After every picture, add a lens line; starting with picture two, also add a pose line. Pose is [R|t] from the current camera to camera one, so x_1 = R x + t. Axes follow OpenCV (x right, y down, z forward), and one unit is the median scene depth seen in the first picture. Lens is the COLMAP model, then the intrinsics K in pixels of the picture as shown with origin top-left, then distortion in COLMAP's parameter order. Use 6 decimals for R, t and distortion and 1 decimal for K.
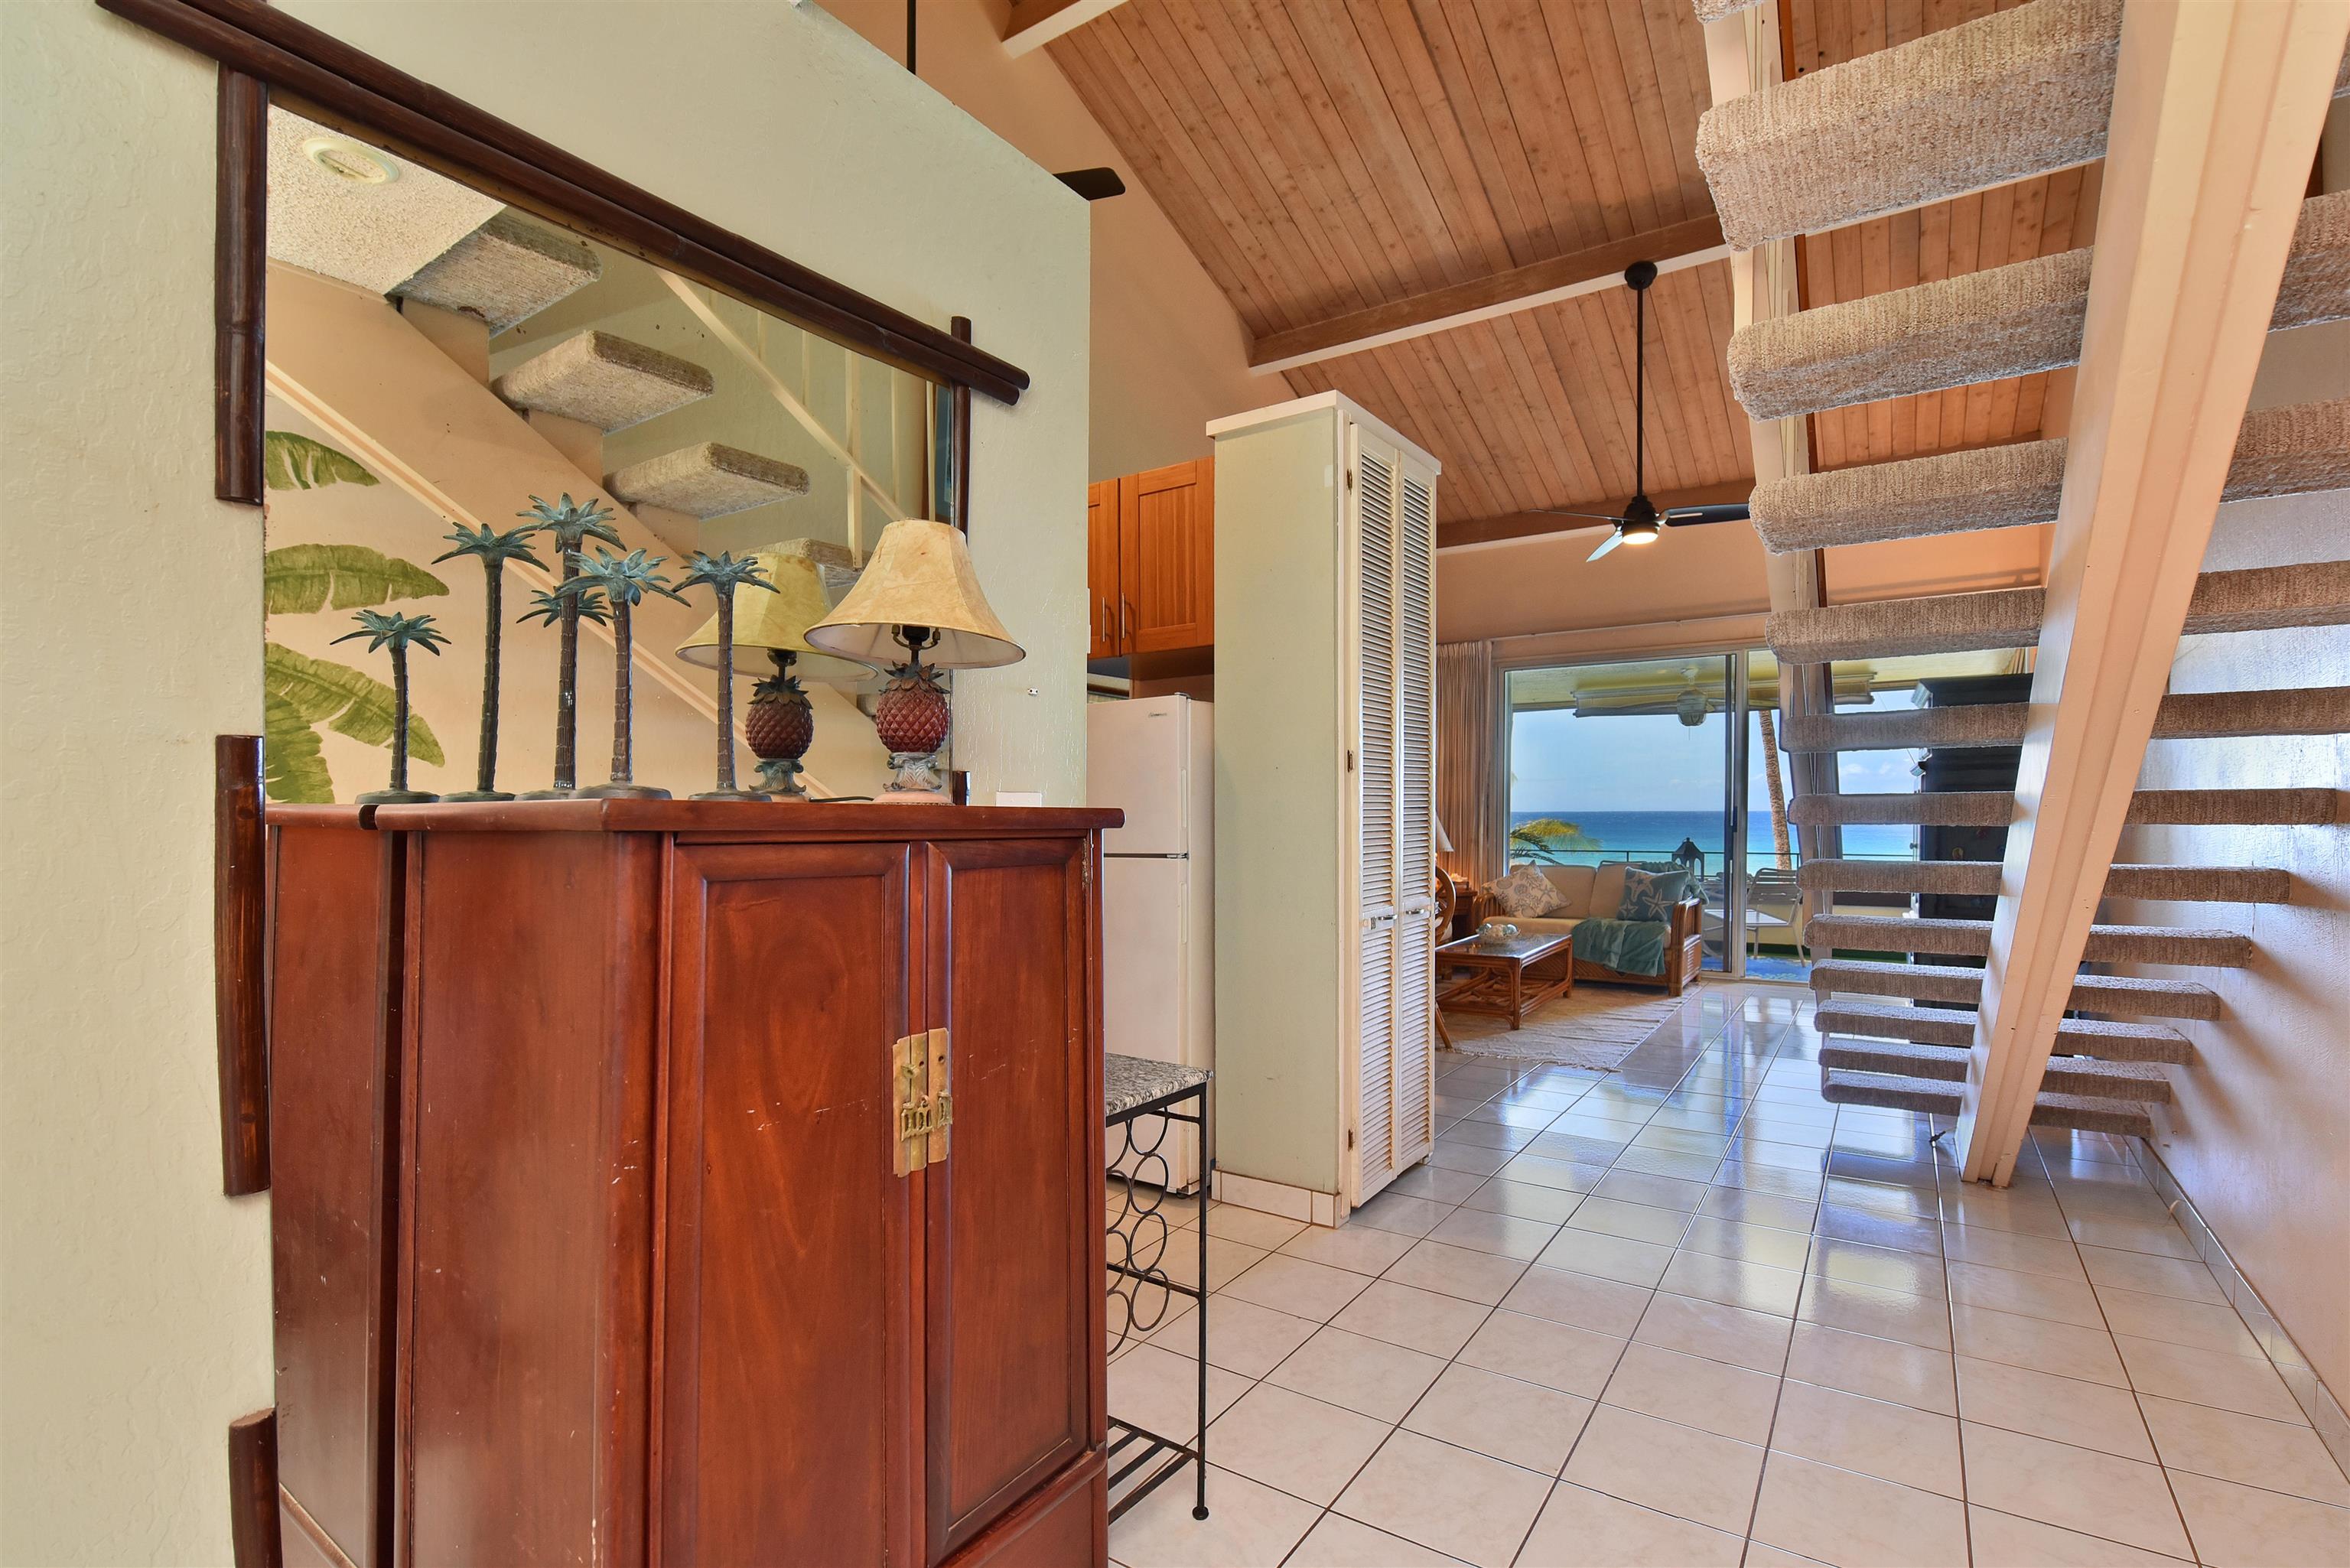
lens RADIAL K [[1051.4, 0, 1189.1], [0, 1051.4, 802.3], [0, 0, 1]] dist [-0.001246, -0.000050]
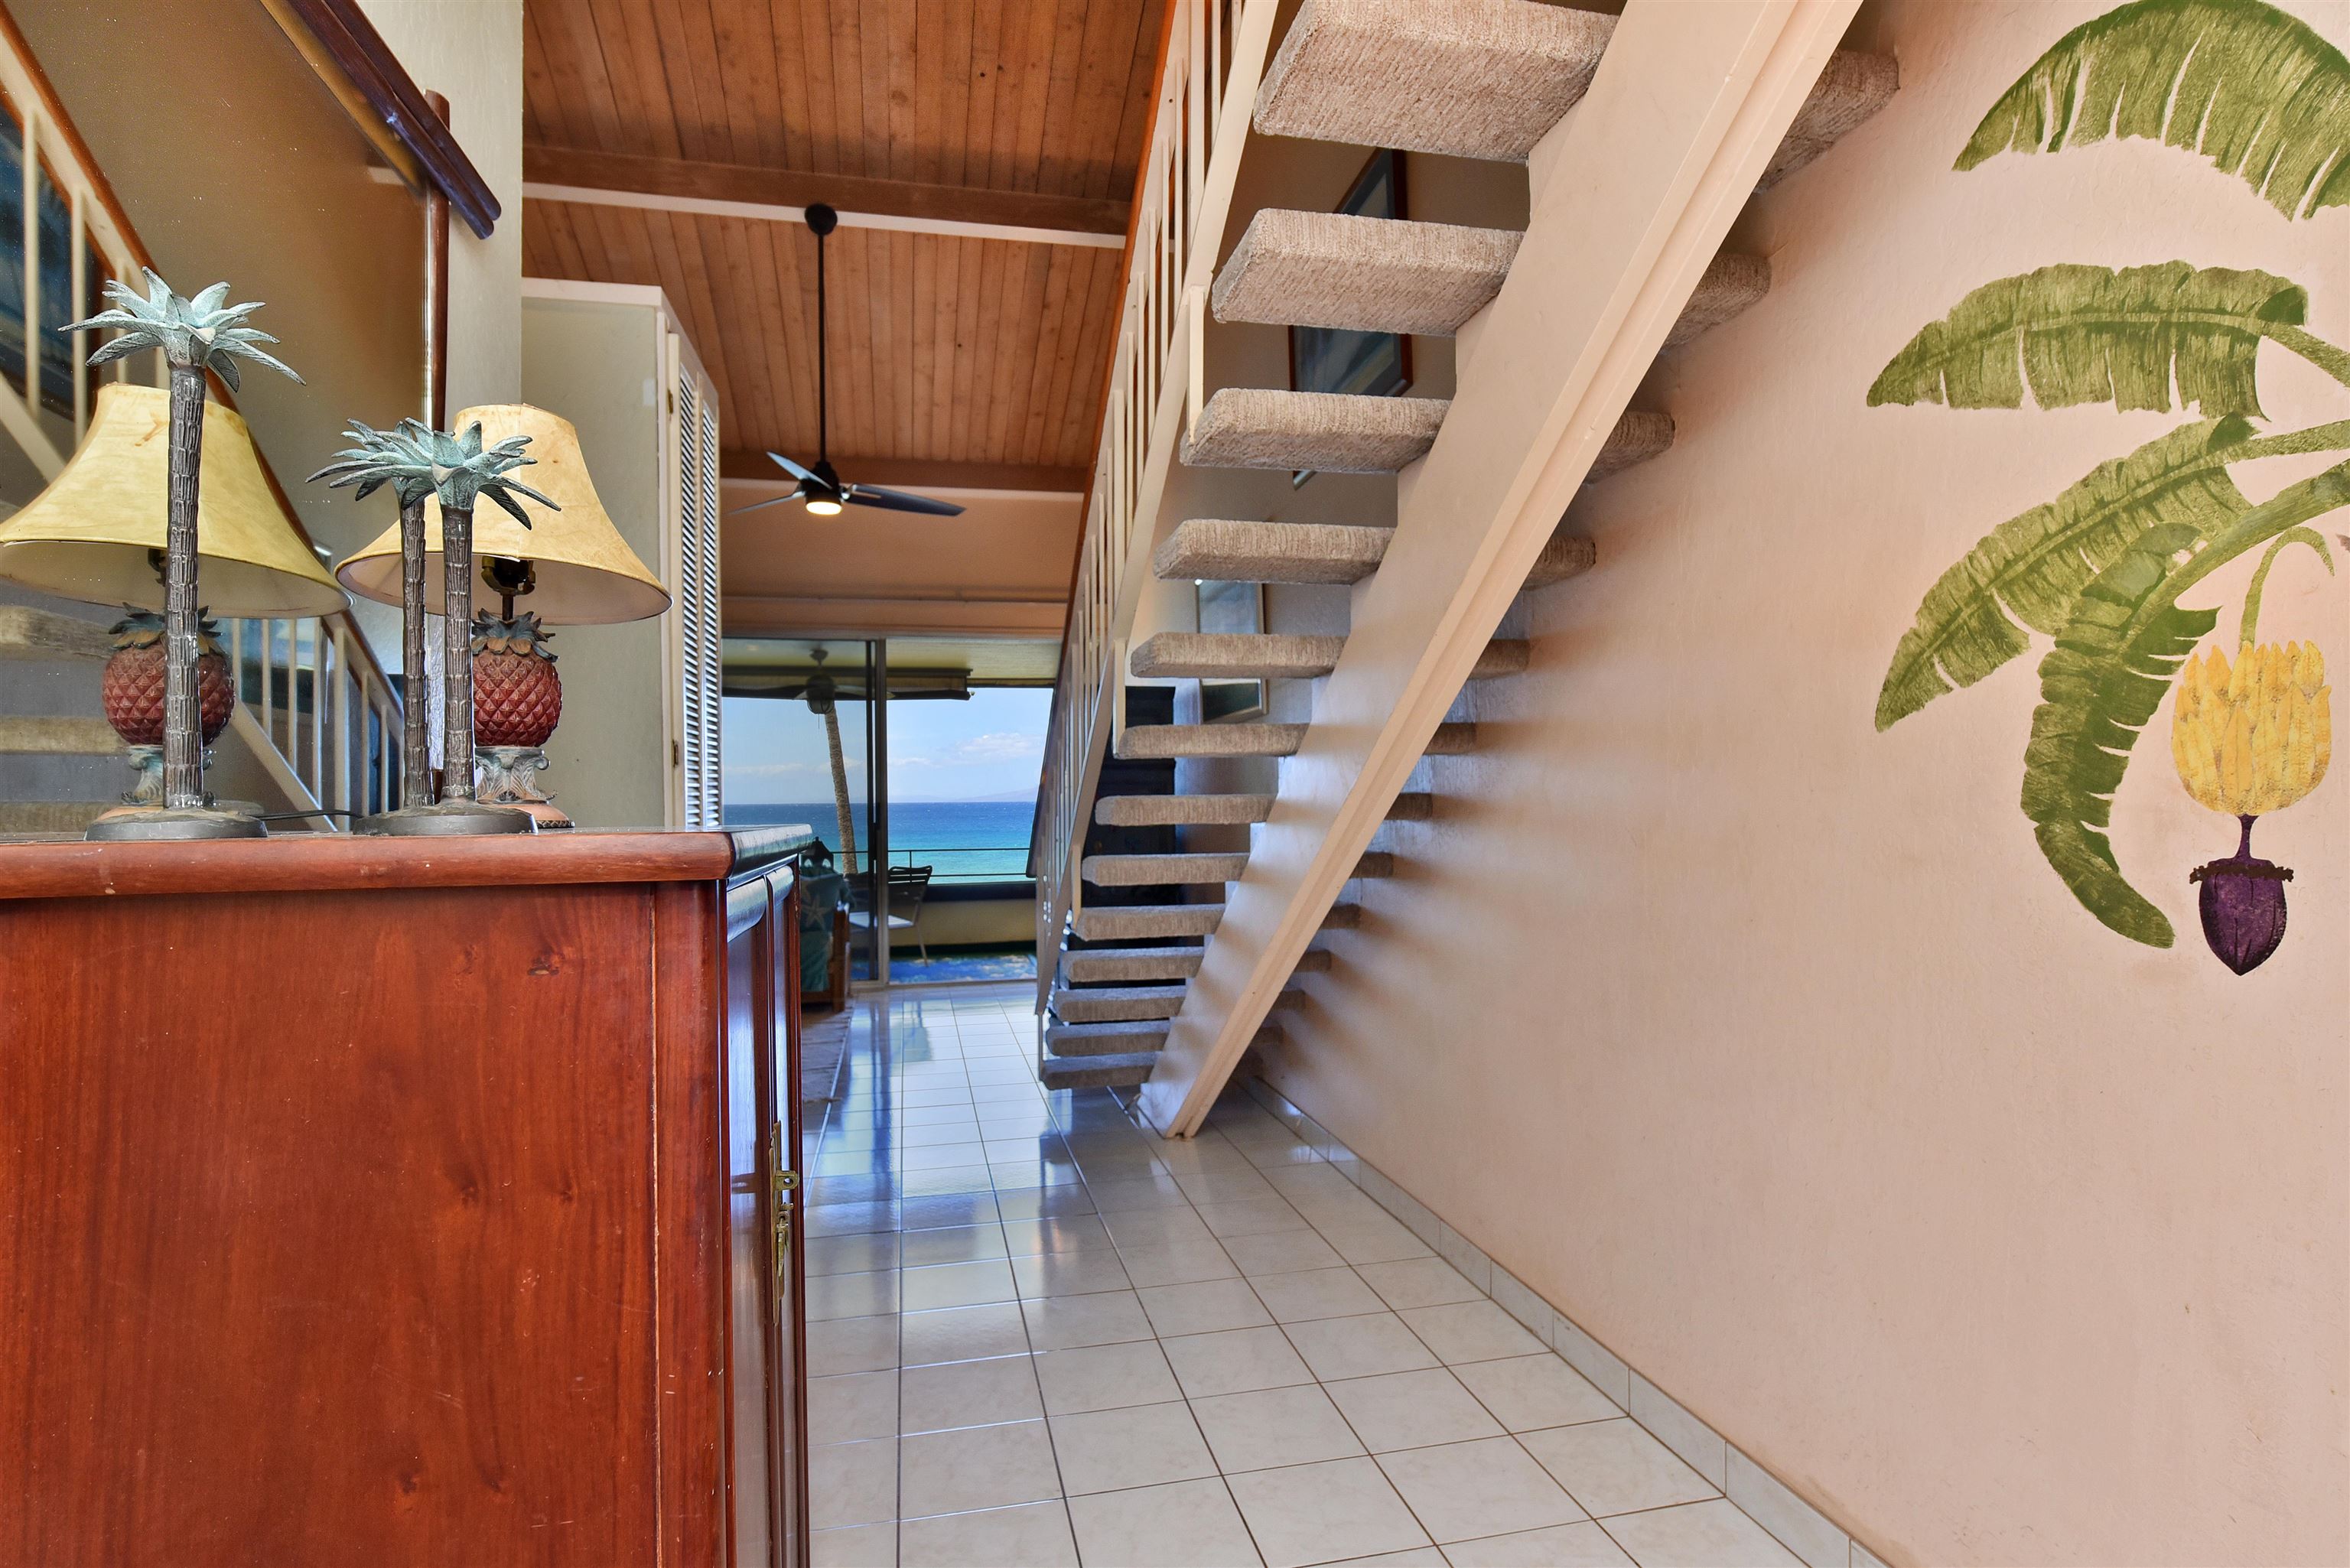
lens RADIAL K [[1259.4, 0, 1177.7], [0, 1259.4, 779.4], [0, 0, 1]] dist [-0.003161, 0.000371]
pose [[0.691347, 0.011086, 0.722438, -0.140949], [-0.002063, 0.999908, -0.013370, -0.003781], [-0.722520, 0.007753, 0.691307, 0.030344]]
